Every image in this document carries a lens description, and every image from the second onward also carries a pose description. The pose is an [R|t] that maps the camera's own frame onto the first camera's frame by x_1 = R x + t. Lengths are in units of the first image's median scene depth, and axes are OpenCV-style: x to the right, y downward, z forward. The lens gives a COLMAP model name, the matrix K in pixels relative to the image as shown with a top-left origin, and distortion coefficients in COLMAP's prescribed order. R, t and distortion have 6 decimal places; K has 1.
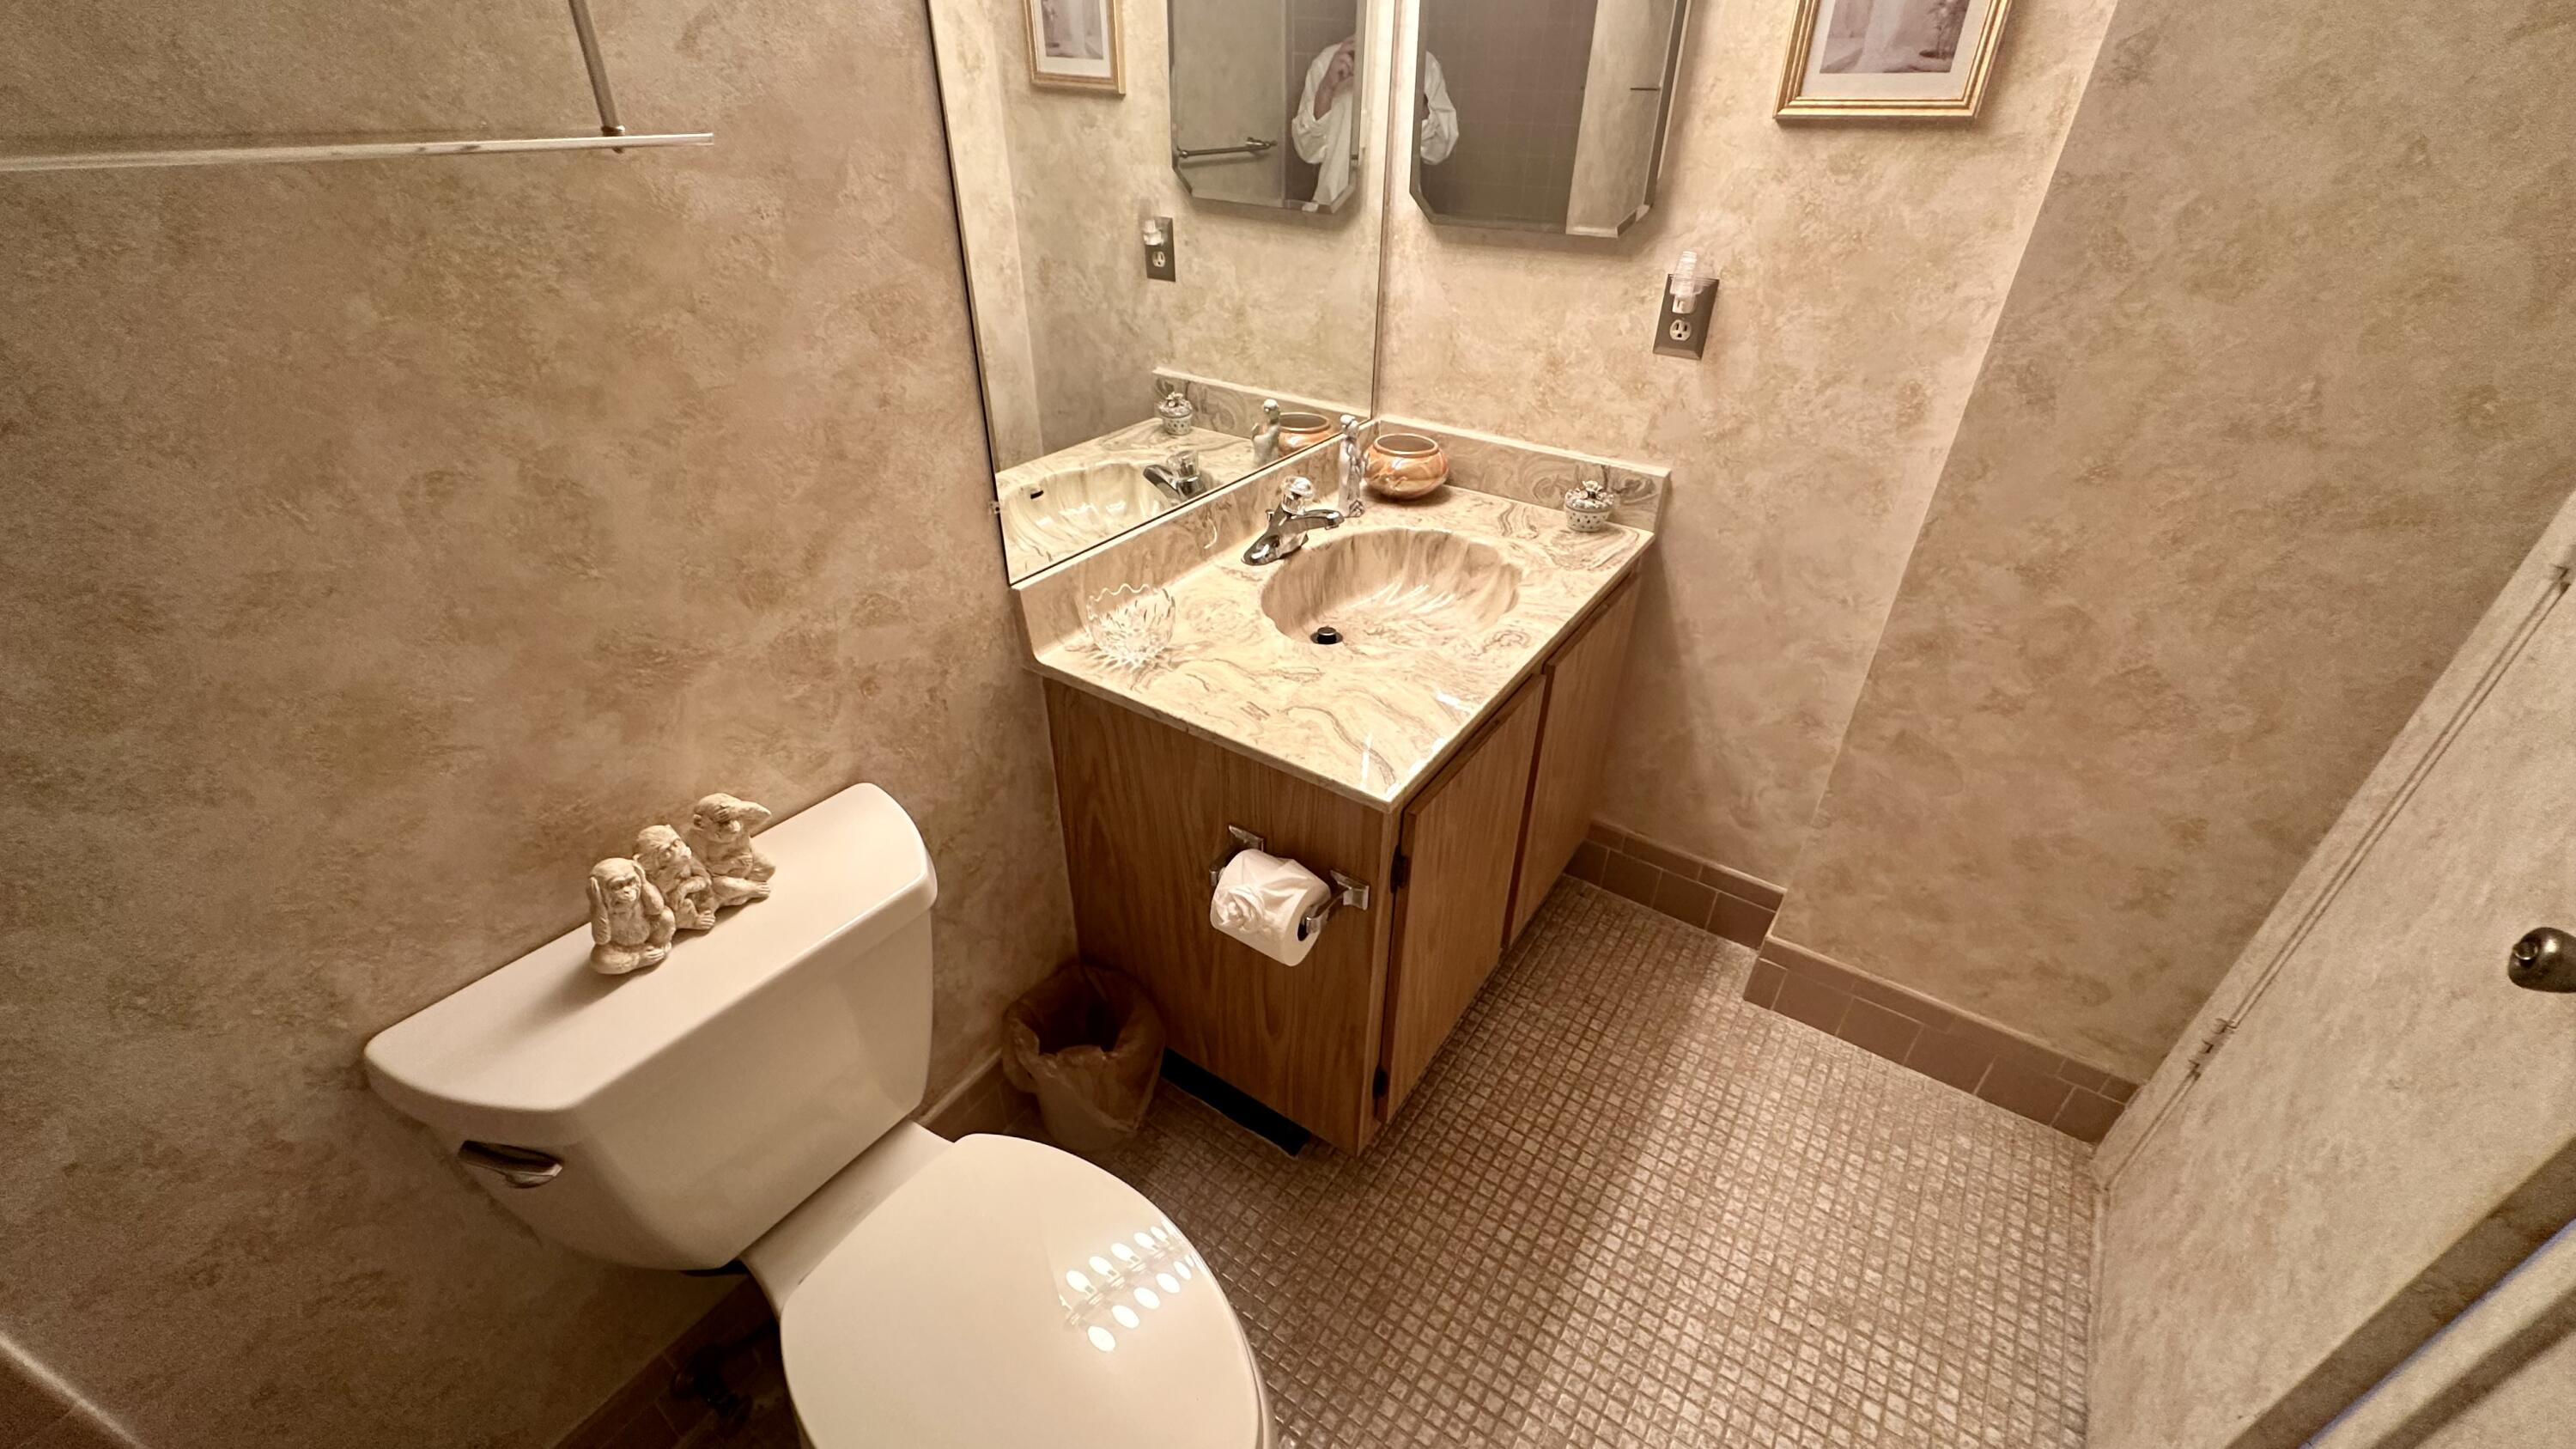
lens RADIAL K [[1025.2, 0, 1287.1], [0, 1025.2, 725.9], [0, 0, 1]] dist [-0.005421, 0.000474]
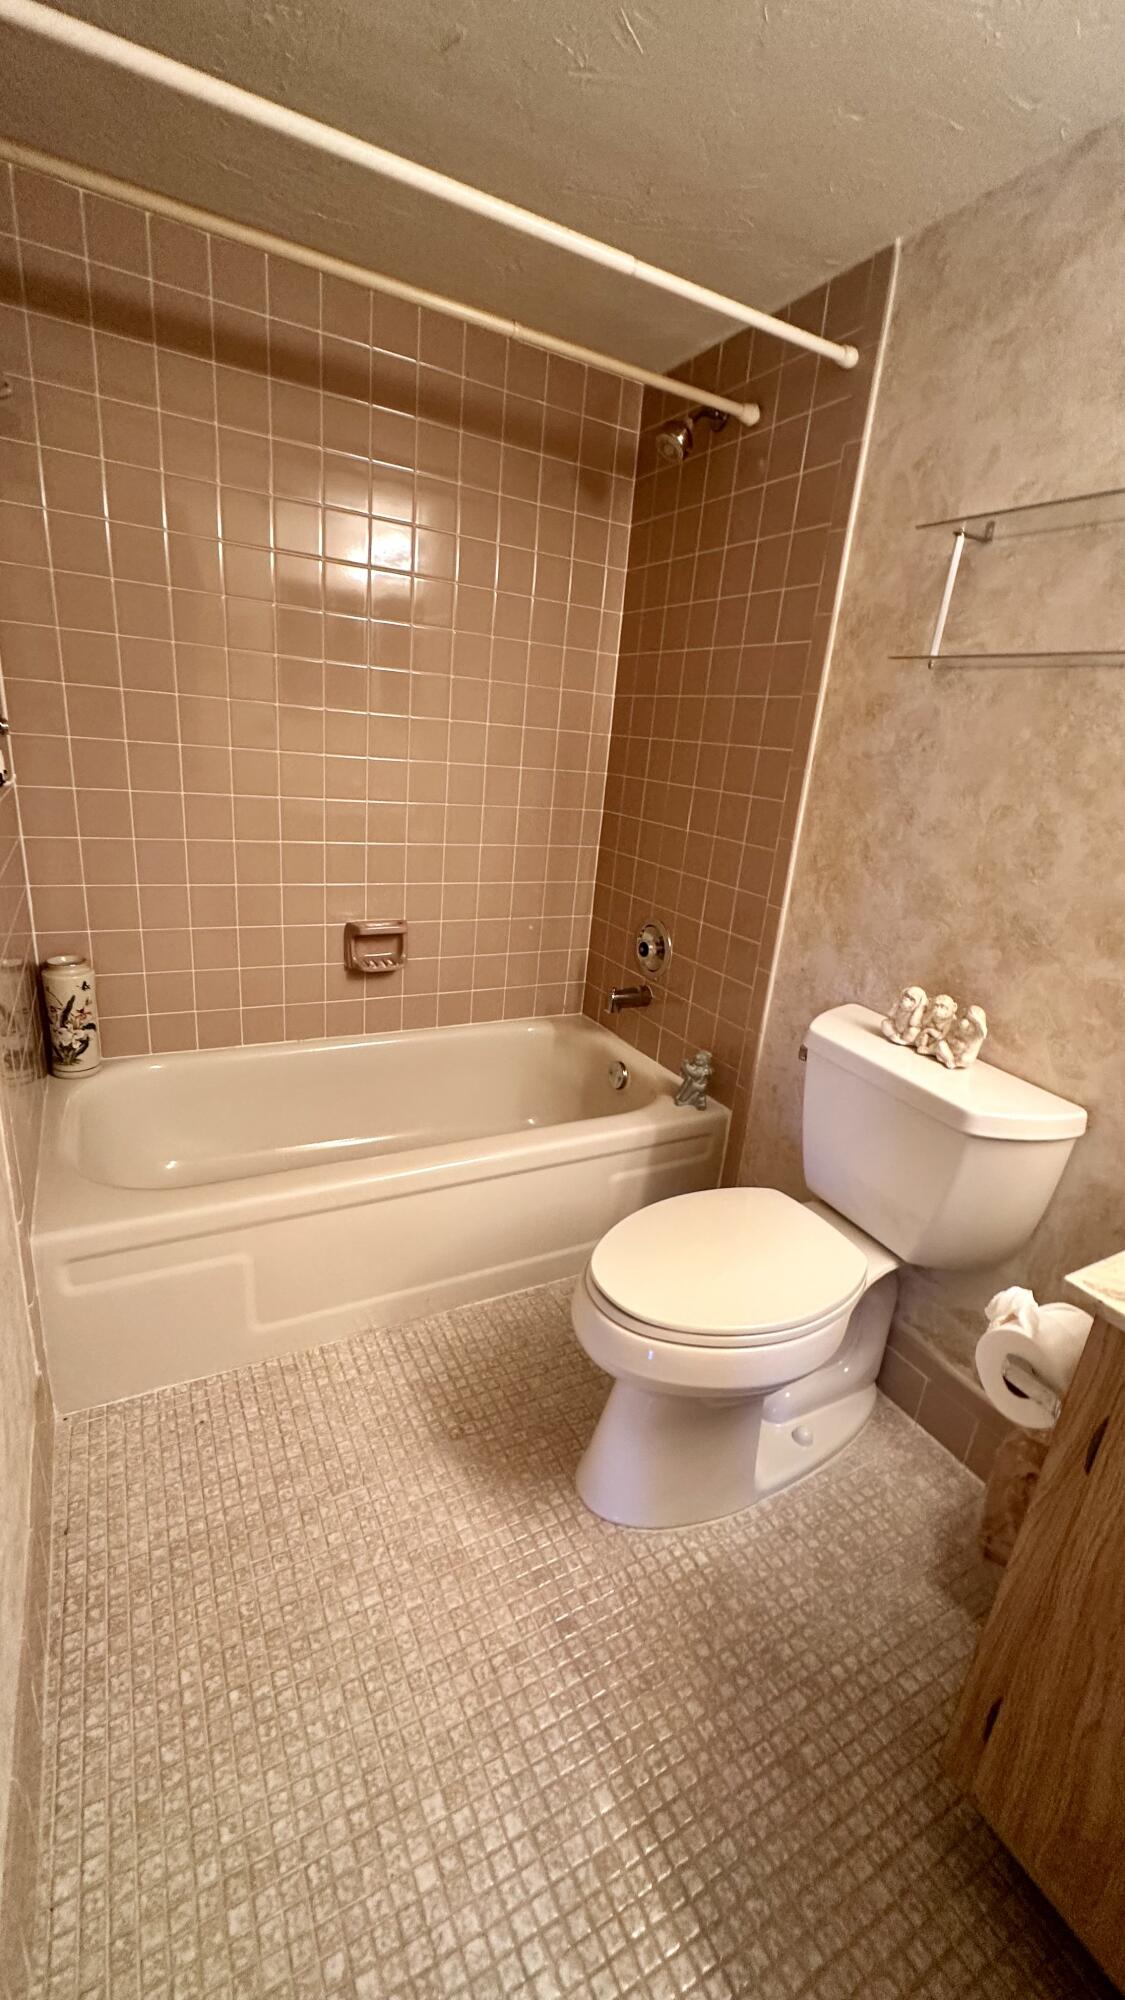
lens RADIAL K [[797.4, 0, 560.4], [0, 797.4, 1000.4], [0, 0, 1]] dist [-0.004167, 0.000814]
pose [[-0.455312, 0.235032, -0.858749, 0.970496], [-0.557083, 0.677185, 0.480707, -0.203743], [0.694514, 0.697266, -0.177398, 0.751886]]
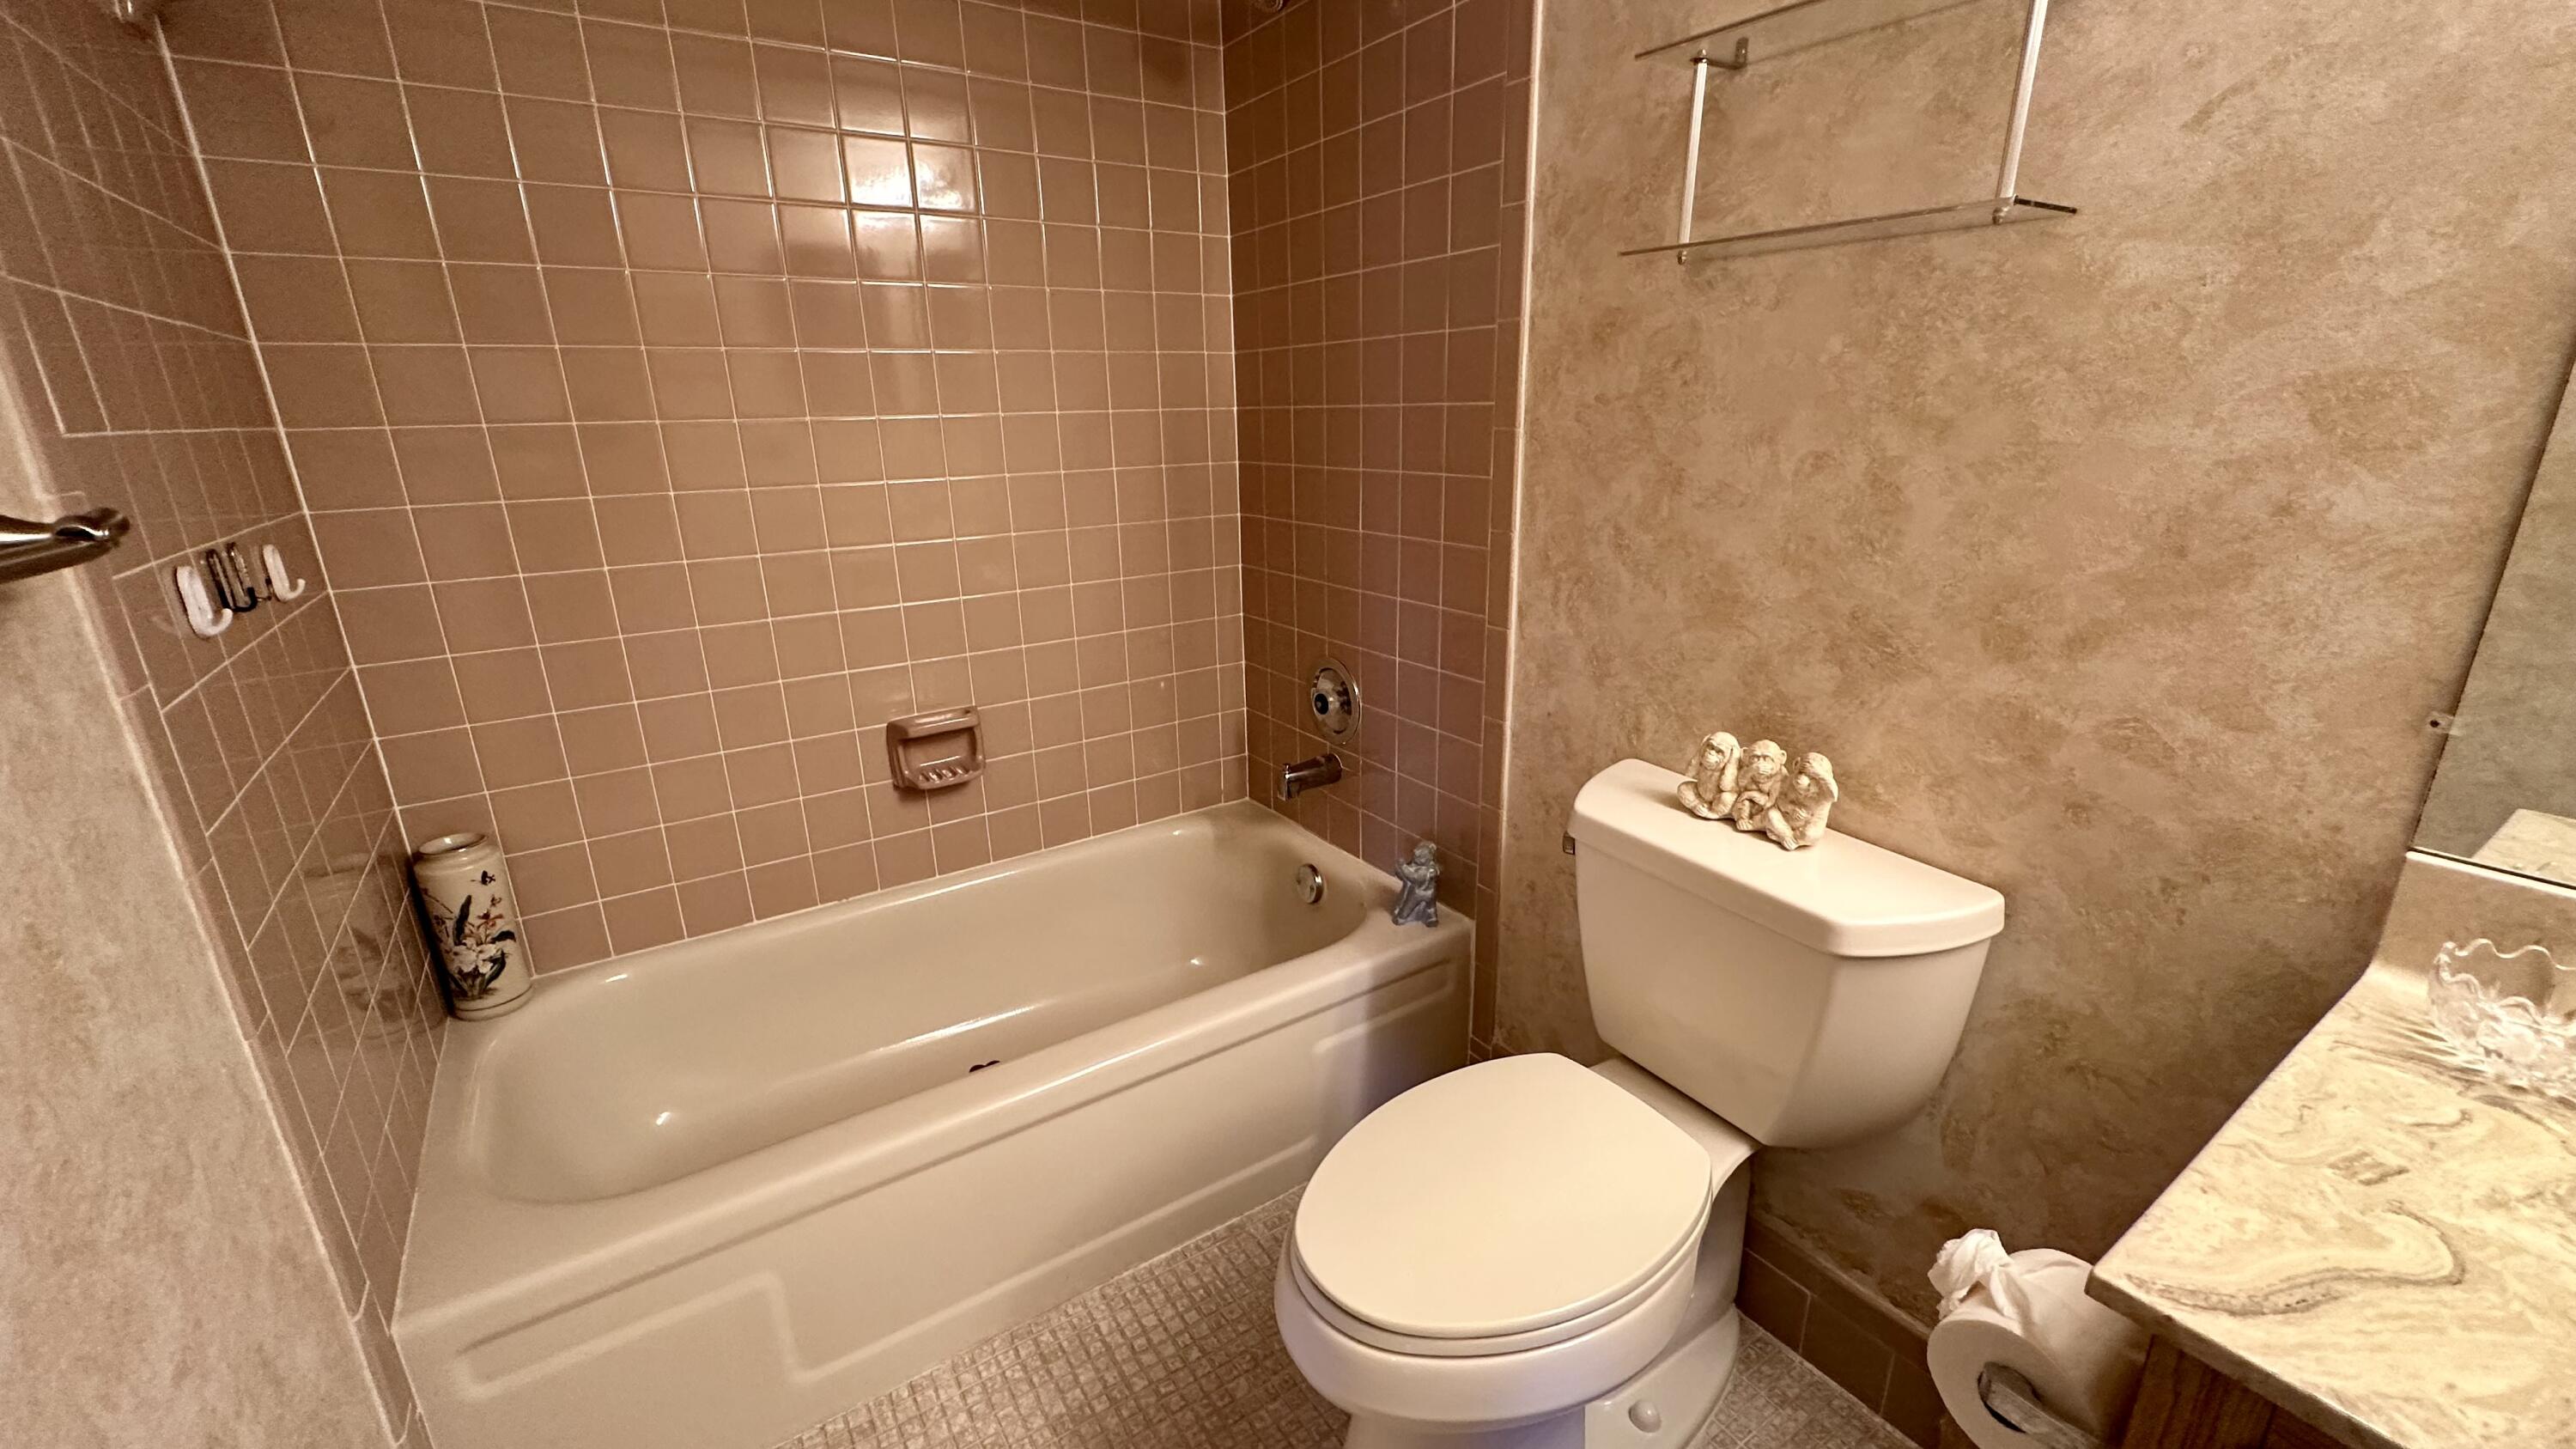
lens RADIAL K [[1027.2, 0, 1286.0], [0, 1027.2, 727.2], [0, 0, 1]] dist [-0.004167, 0.000814]
pose [[-0.376453, 0.275974, -0.884376, 0.731553], [-0.488830, 0.751729, 0.442661, -0.184049], [0.786974, 0.598951, -0.148086, 0.686759]]
